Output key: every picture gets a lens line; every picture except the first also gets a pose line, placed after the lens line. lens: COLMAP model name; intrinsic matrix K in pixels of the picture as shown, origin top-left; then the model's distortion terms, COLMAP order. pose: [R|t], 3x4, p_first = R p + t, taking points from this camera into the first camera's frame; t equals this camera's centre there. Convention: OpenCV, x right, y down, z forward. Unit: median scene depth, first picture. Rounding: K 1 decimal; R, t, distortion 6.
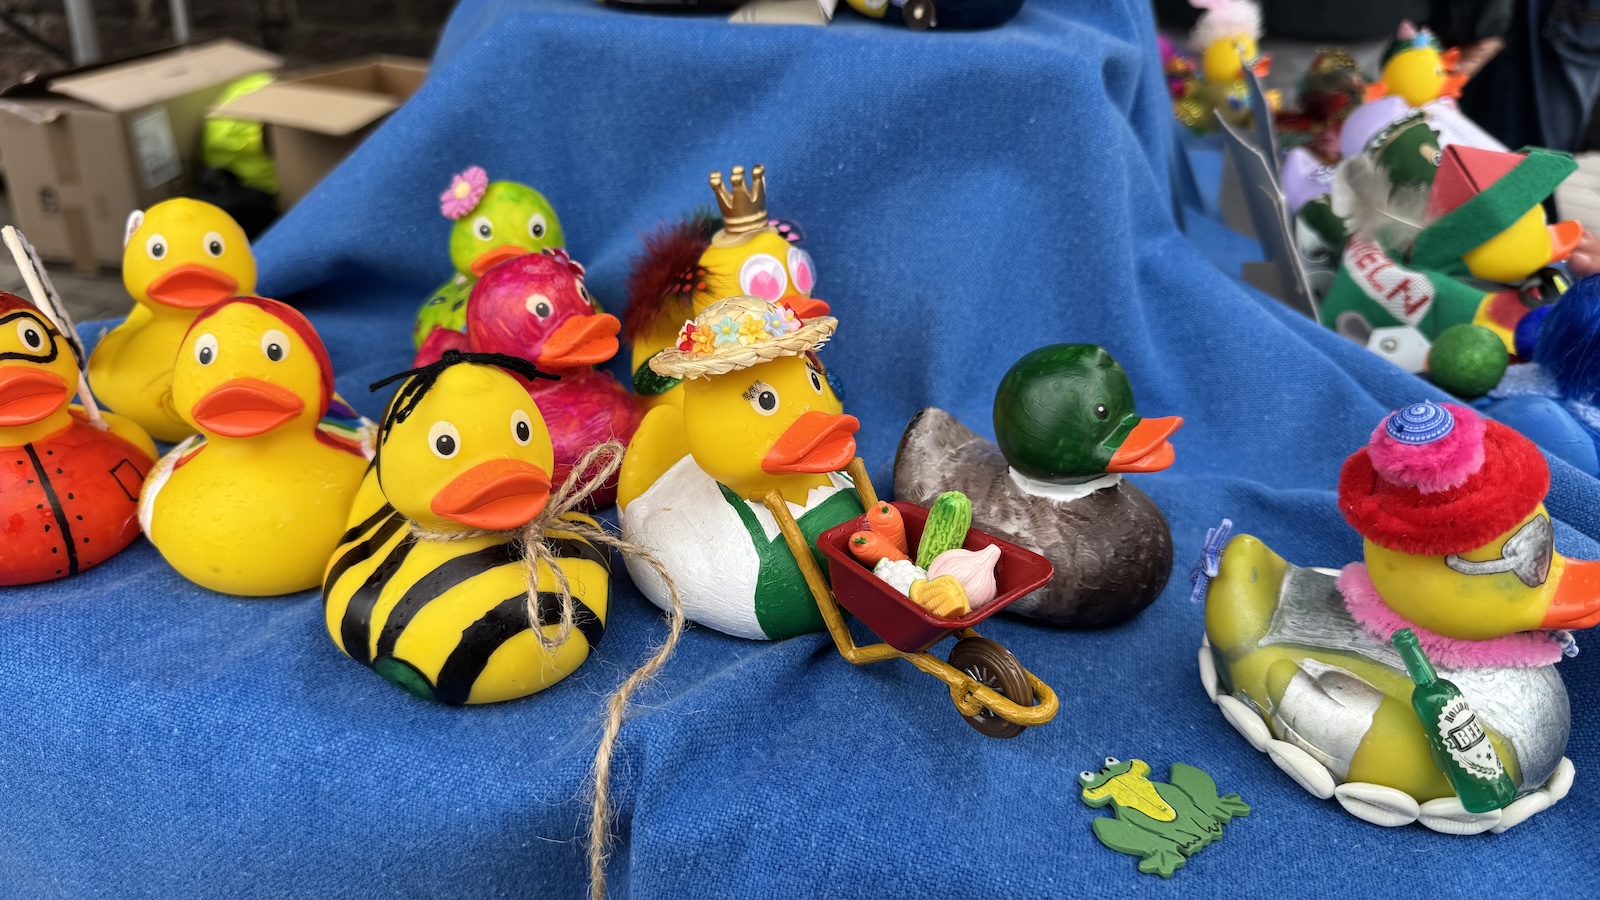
lens RADIAL K [[1163.8, 0, 790.3], [0, 1163.8, 505.0], [0, 0, 1]] dist [-0.007292, -0.030914]
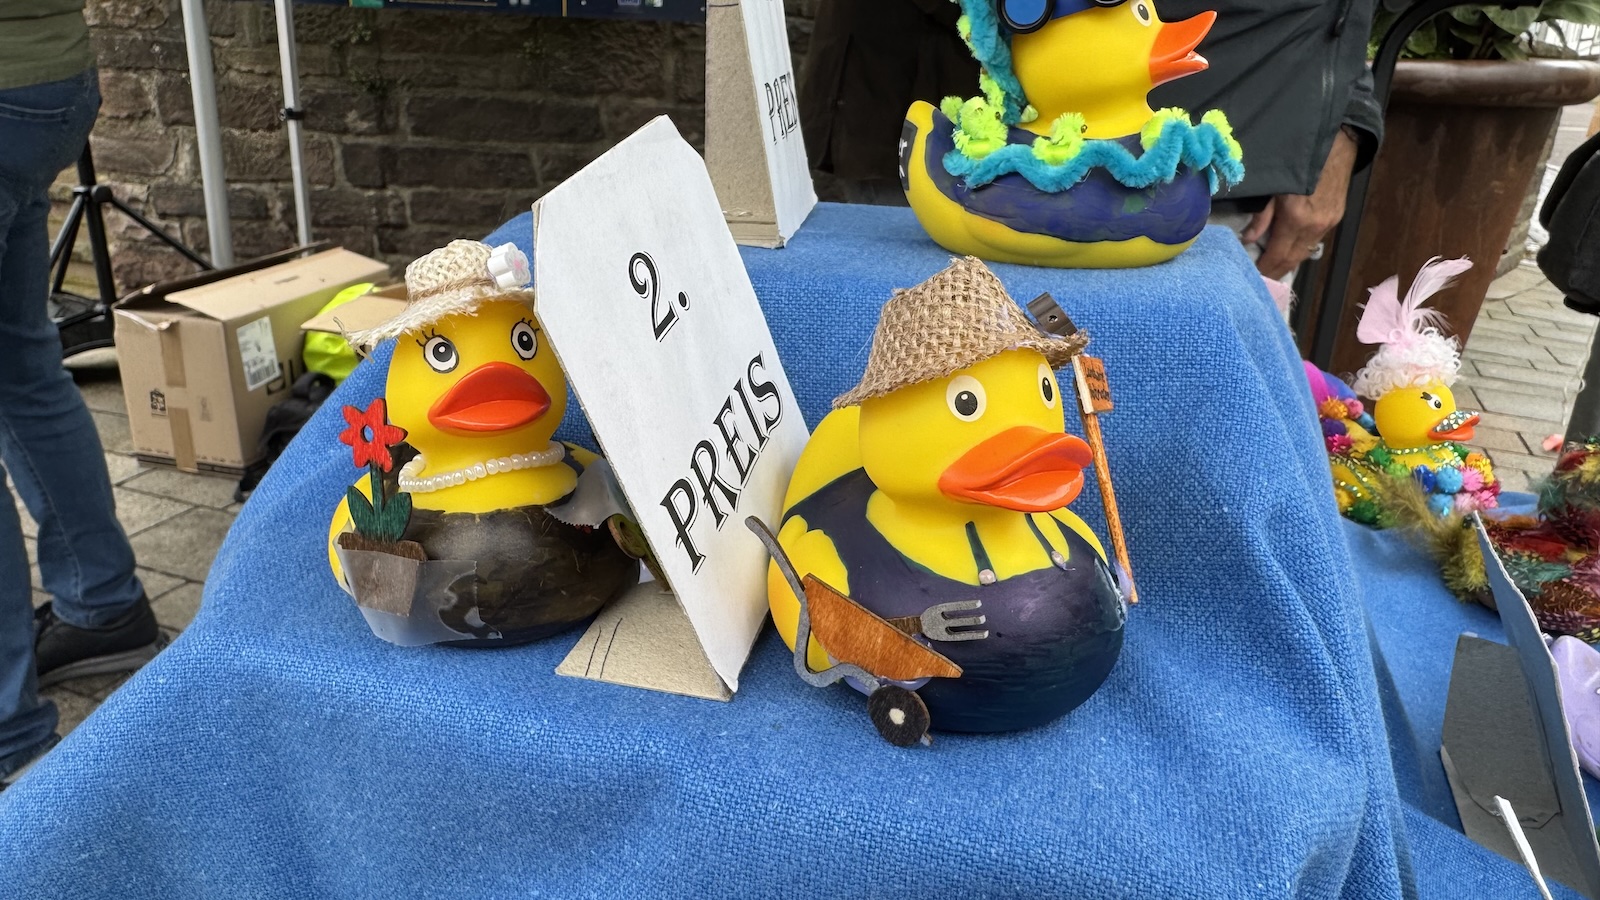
lens RADIAL K [[1163.8, 0, 708.8], [0, 1163.8, 480.1], [0, 0, 1]] dist [-0.007292, -0.030914]
pose [[0.987996, 0.015702, -0.153678, 0.142769], [-0.039327, 0.987609, -0.151929, -0.600757], [0.149389, 0.156149, 0.976371, 0.650131]]
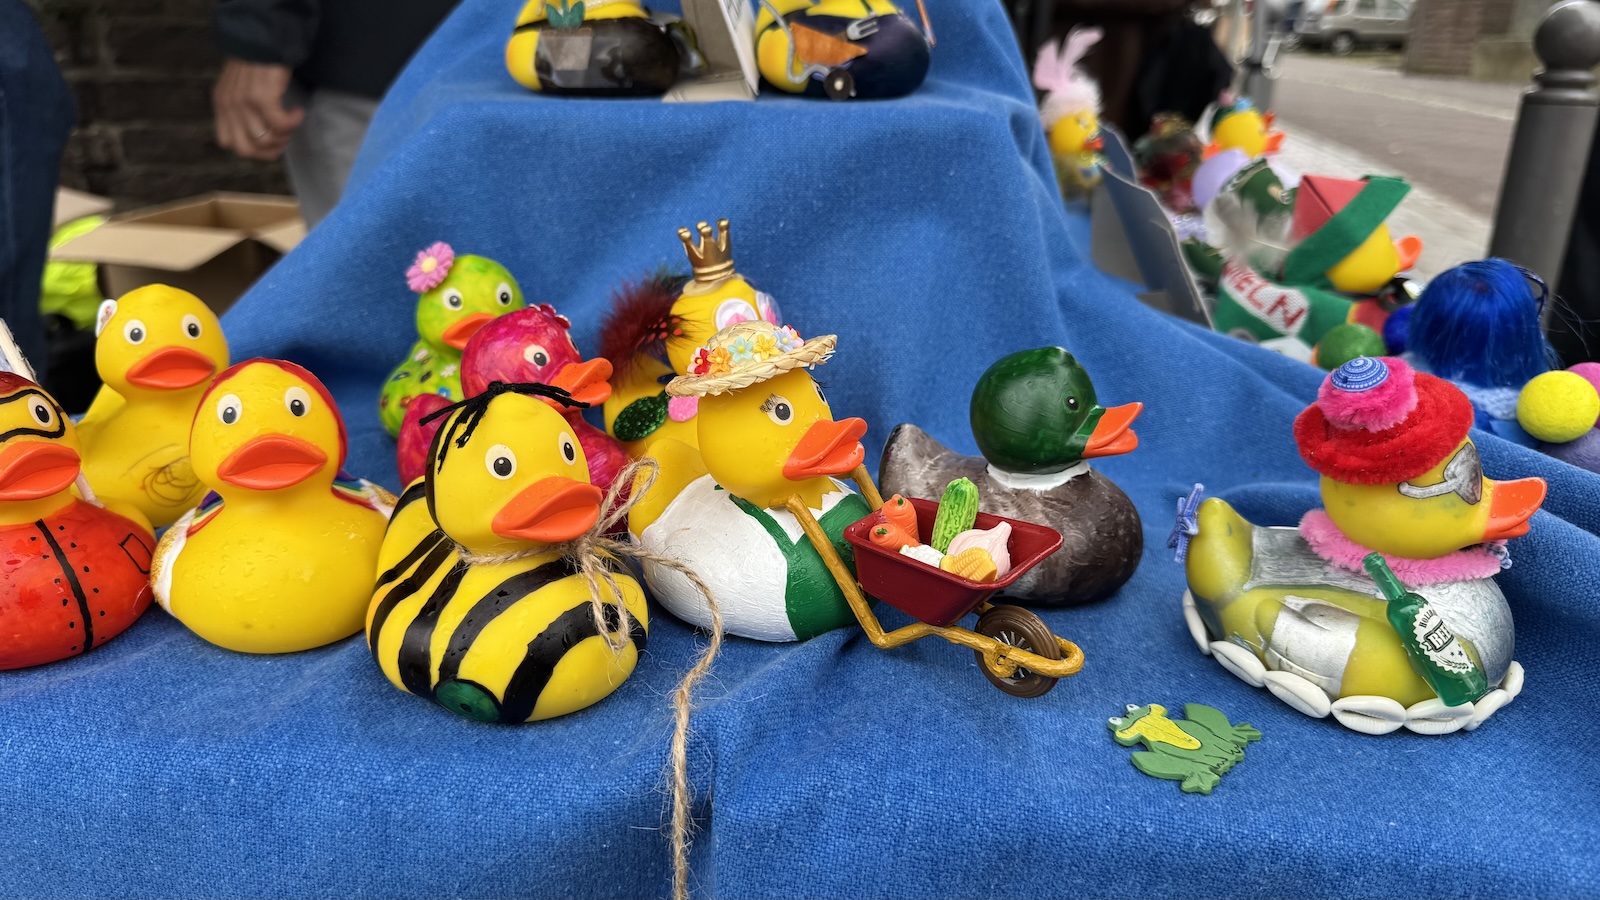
lens RADIAL K [[1163.8, 0, 792.9], [0, 1163.8, 489.2], [0, 0, 1]] dist [-0.007292, -0.030914]
pose [[0.988837, -0.085550, 0.121995, -0.134804], [0.097498, 0.990635, -0.095589, 0.077781], [-0.112675, 0.106416, 0.987917, -0.058767]]
